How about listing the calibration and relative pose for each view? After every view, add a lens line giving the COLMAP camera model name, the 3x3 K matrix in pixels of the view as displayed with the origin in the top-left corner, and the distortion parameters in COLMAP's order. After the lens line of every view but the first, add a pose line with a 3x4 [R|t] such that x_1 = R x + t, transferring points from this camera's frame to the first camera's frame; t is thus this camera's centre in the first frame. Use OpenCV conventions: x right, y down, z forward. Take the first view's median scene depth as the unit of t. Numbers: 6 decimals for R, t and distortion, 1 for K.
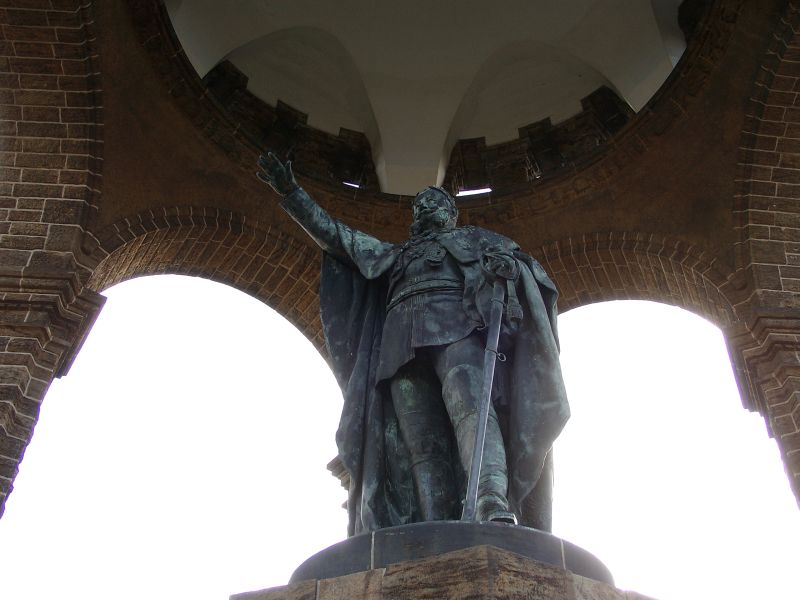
lens RADIAL K [[809.0, 0, 400.0], [0, 809.0, 300.0], [0, 0, 1]] dist [-0.180588, 0.193396]
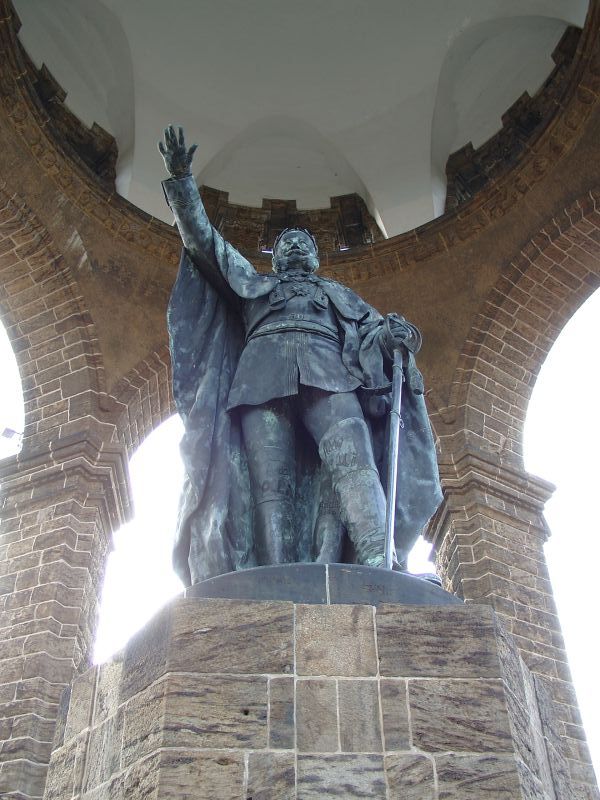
lens RADIAL K [[809.0, 0, 300.0], [0, 809.0, 400.0], [0, 0, 1]] dist [-0.180588, 0.193396]
pose [[0.865078, 0.315708, 0.389831, -0.317624], [-0.330920, 0.943197, -0.029509, 0.095102], [-0.377004, -0.103475, 0.920413, 0.105802]]
